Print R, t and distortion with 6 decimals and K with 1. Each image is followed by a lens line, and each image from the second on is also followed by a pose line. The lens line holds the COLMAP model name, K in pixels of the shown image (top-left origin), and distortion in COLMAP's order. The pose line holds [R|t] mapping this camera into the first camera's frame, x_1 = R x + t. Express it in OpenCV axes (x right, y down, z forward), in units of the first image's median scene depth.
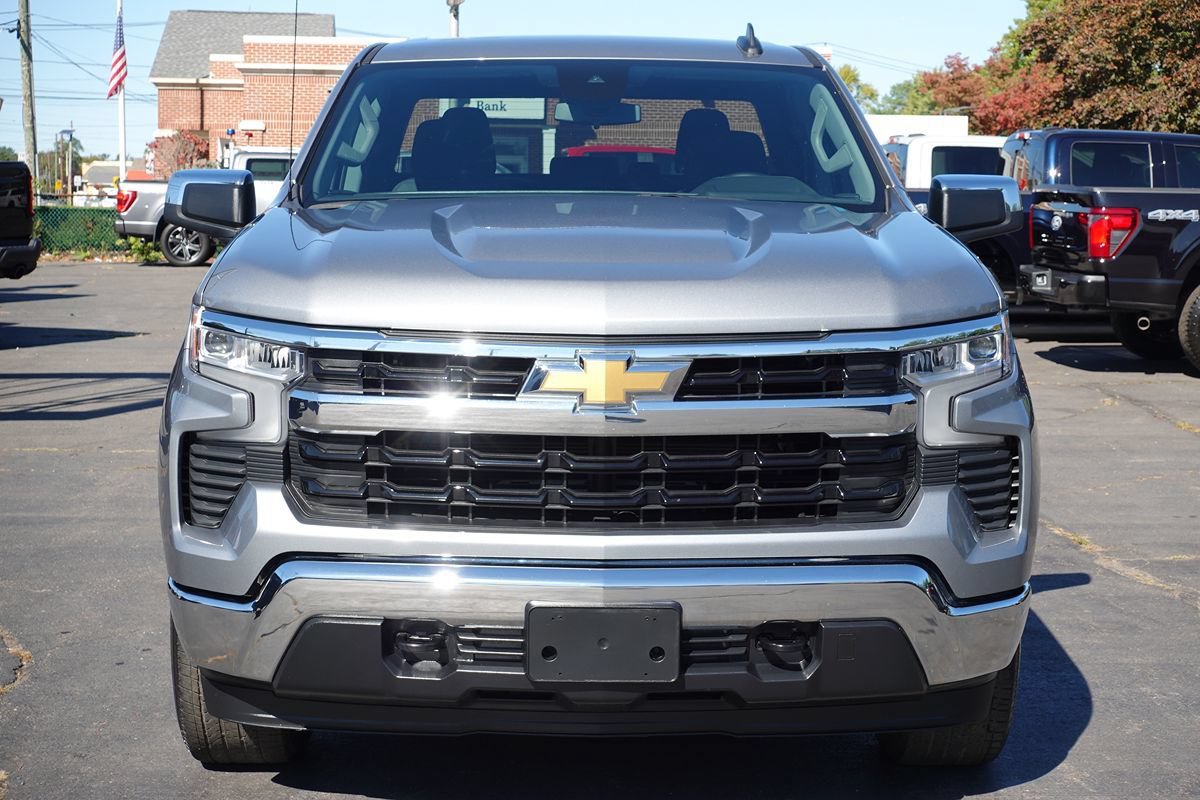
lens RADIAL K [[2860.7, 0, 600.0], [0, 2860.7, 400.0], [0, 0, 1]] dist [0.102965, -0.603906]
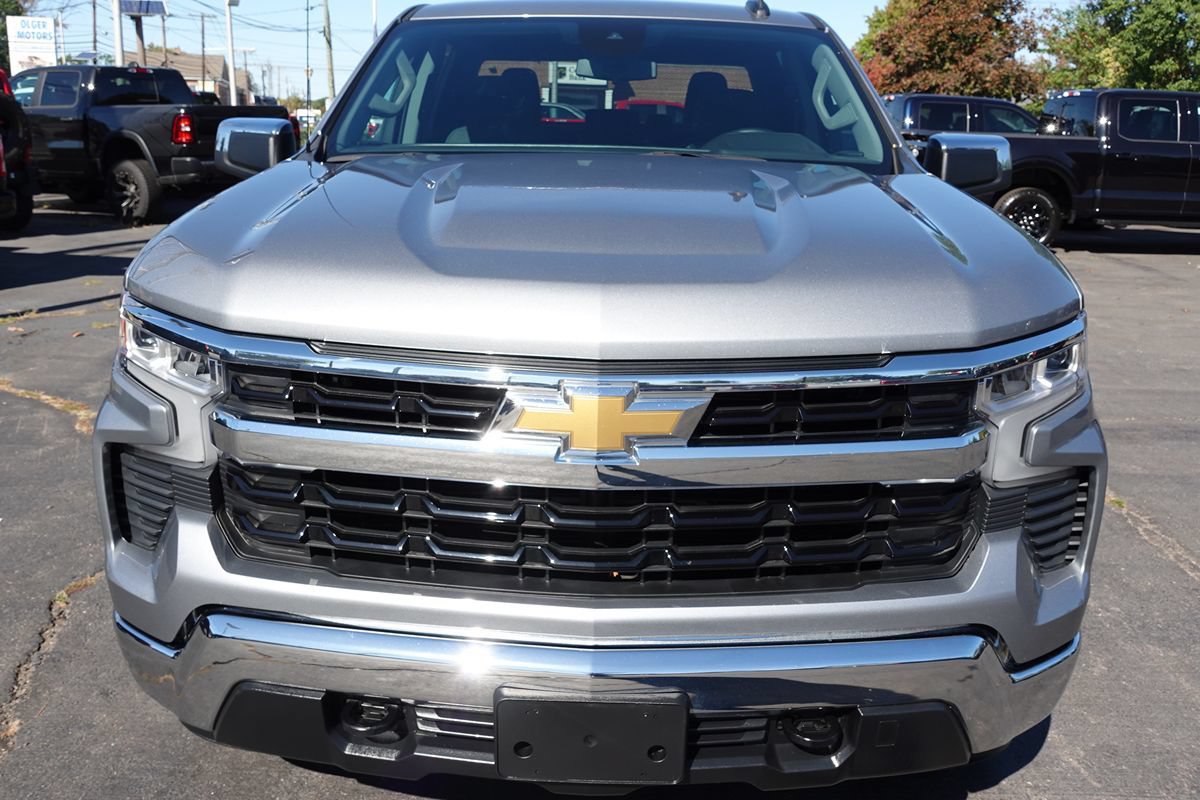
lens RADIAL K [[1118.8, 0, 600.0], [0, 1118.8, 400.0], [0, 0, 1]] dist [-0.000259, 0.001841]
pose [[0.999210, 0.022592, -0.032697, 0.011506], [-0.016599, 0.984755, 0.173151, -0.060776], [0.036111, -0.172472, 0.984352, 0.678285]]
